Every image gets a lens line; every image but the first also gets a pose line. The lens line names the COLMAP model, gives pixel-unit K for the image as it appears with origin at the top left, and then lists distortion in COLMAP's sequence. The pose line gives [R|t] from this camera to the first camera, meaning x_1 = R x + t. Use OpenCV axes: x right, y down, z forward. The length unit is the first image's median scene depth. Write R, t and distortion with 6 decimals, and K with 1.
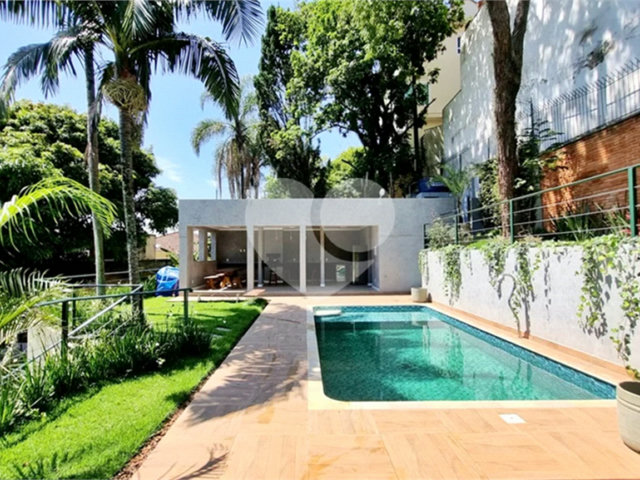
lens RADIAL K [[360.6, 0, 320.0], [0, 360.6, 240.0], [0, 0, 1]] dist [-0.000719, 0.000043]
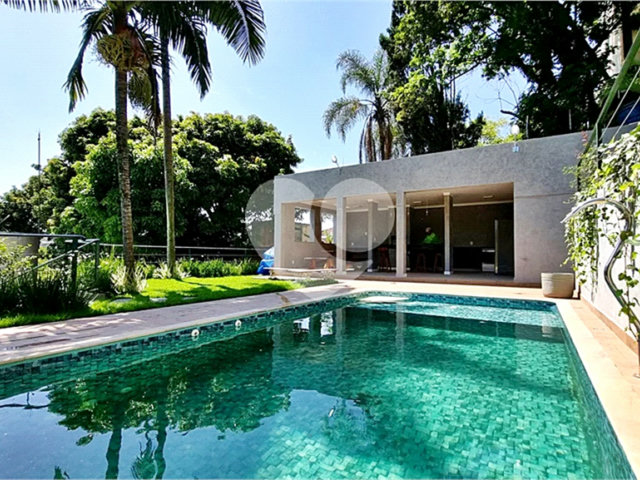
lens RADIAL K [[360.6, 0, 320.0], [0, 360.6, 240.0], [0, 0, 1]] dist [-0.000719, 0.000043]
pose [[0.831117, -0.019991, -0.555738, 0.212010], [0.018779, 0.999793, -0.007880, 0.059206], [0.555780, -0.003887, 0.831320, 0.228425]]
